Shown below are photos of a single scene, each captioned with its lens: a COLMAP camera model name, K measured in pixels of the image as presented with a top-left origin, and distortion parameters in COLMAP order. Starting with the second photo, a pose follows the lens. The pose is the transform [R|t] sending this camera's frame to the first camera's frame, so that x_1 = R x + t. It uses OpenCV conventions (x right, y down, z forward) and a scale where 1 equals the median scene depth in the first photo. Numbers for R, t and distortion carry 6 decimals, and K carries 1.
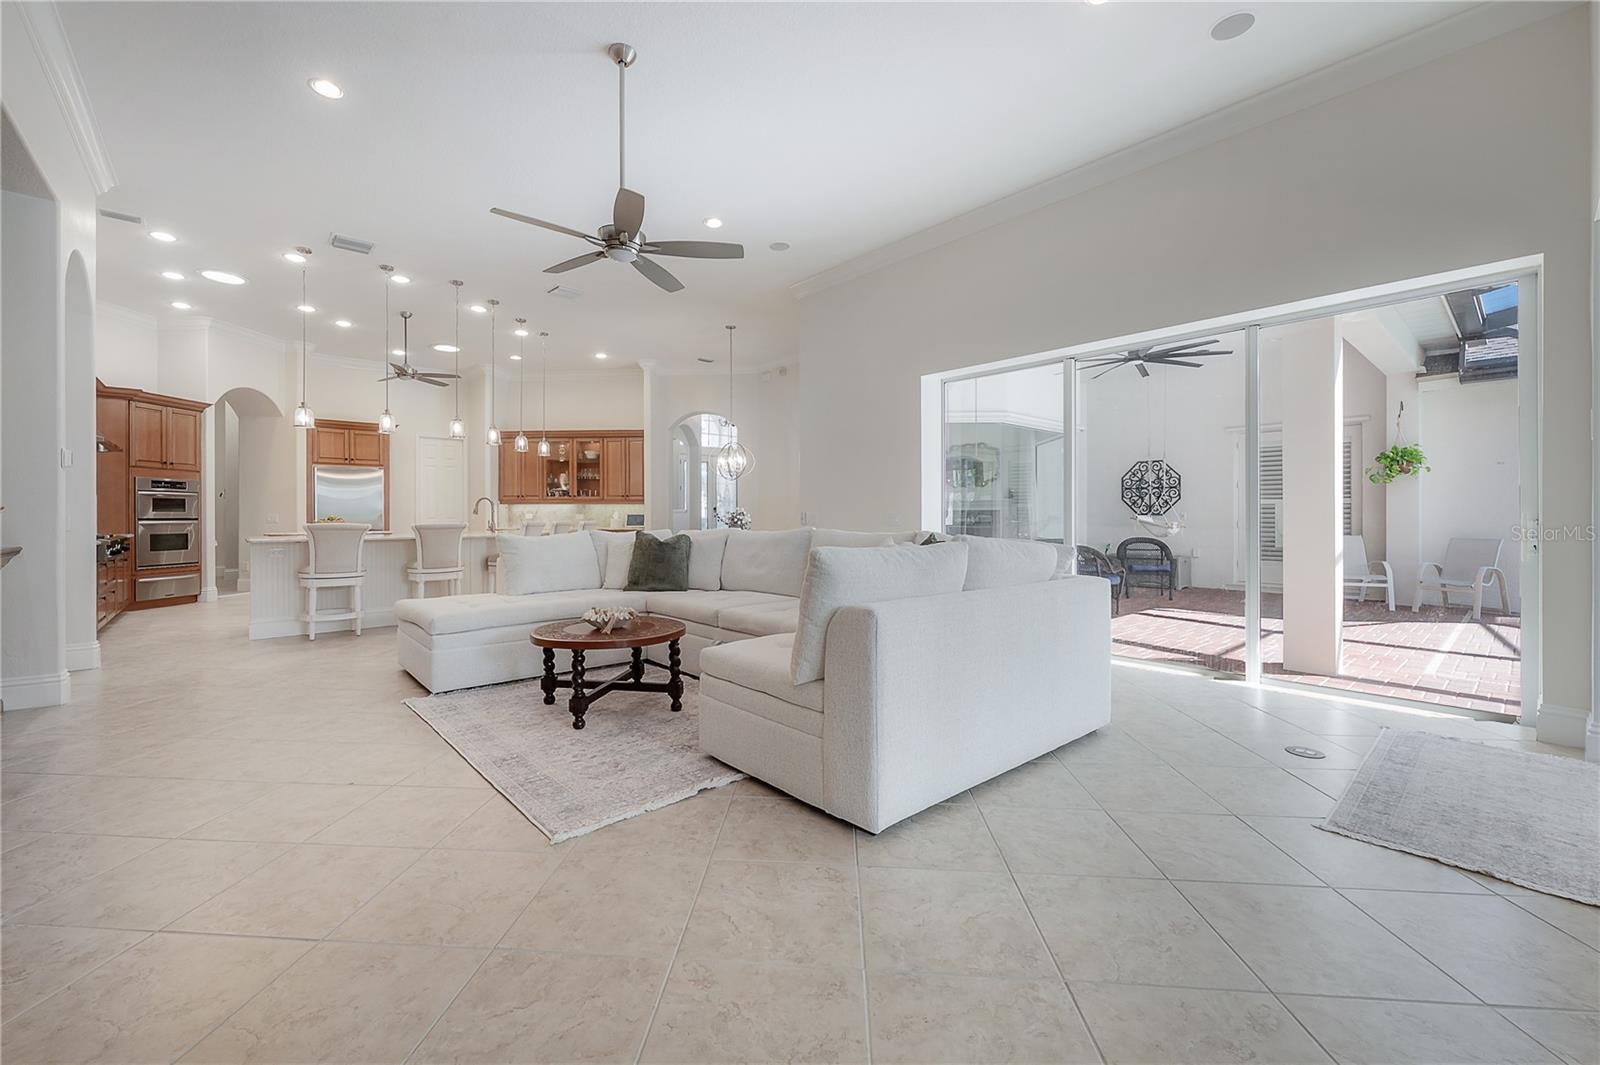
lens RADIAL K [[652.3, 0, 801.7], [0, 652.3, 521.4], [0, 0, 1]] dist [0.000192, 0.000397]
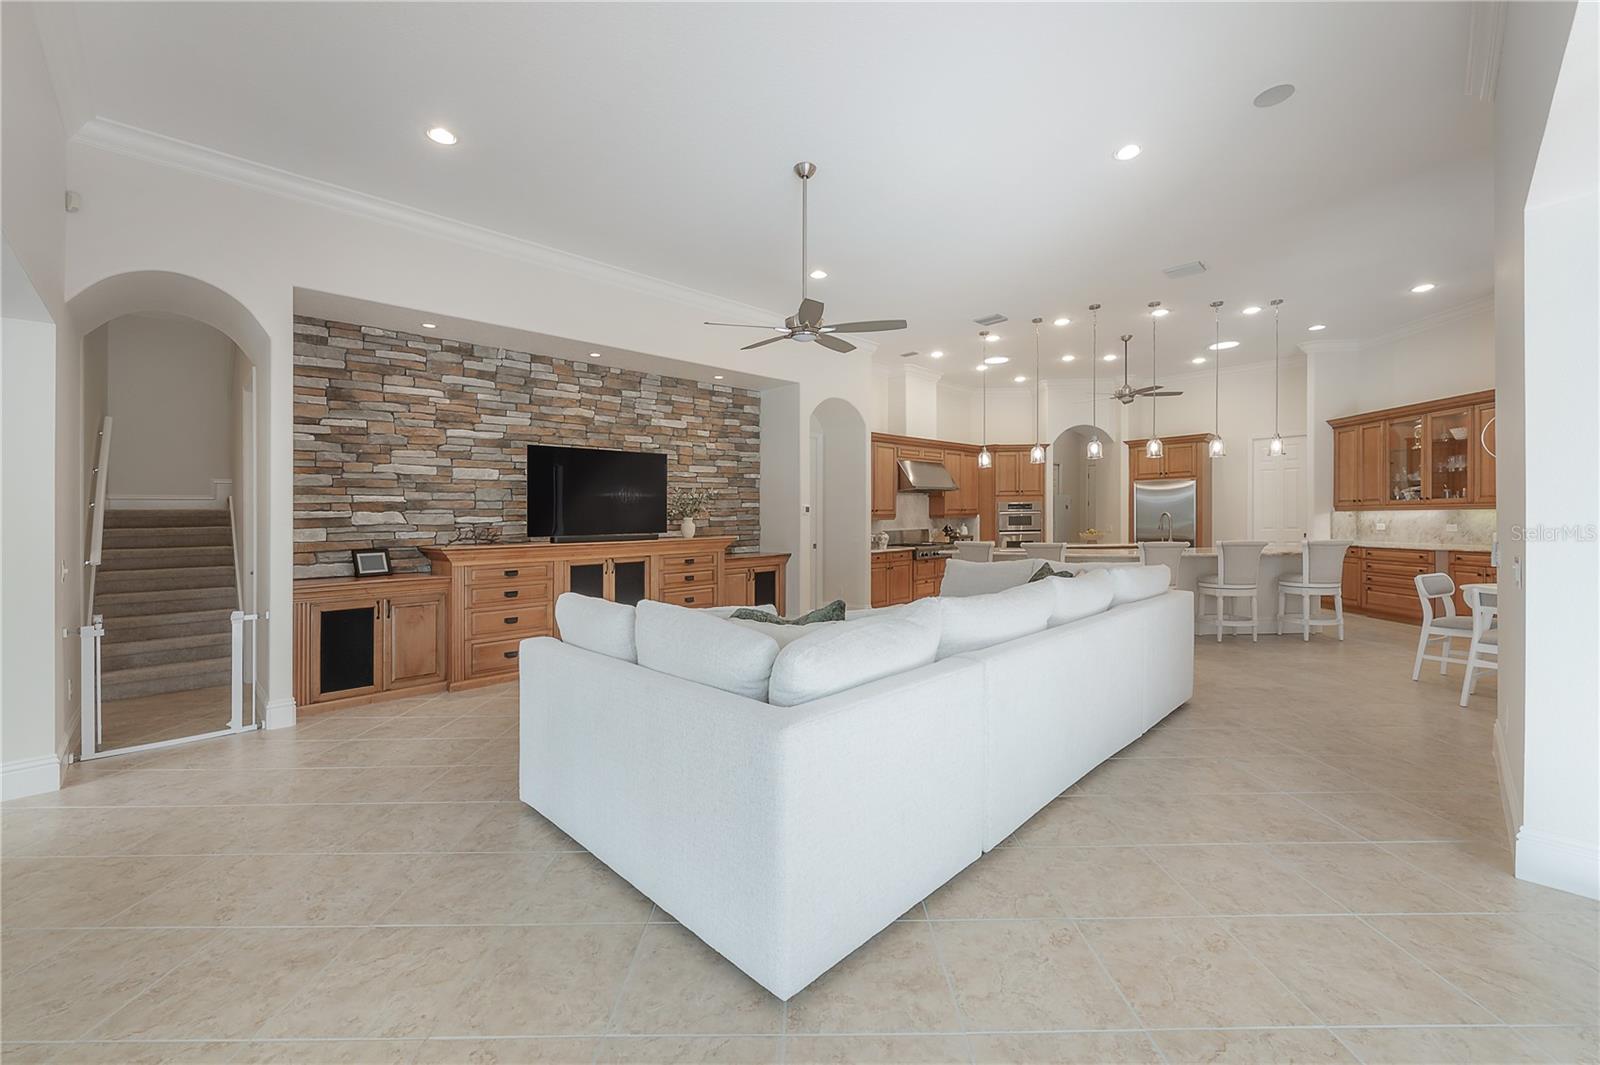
lens RADIAL K [[652.3, 0, 750.6], [0, 652.3, 525.6], [0, 0, 1]] dist [0.000192, 0.000397]
pose [[0.019017, 0.002114, -0.999817, 0.365753], [0.004931, 0.999985, 0.002208, -0.017223], [0.999807, -0.004973, 0.019007, 0.318171]]
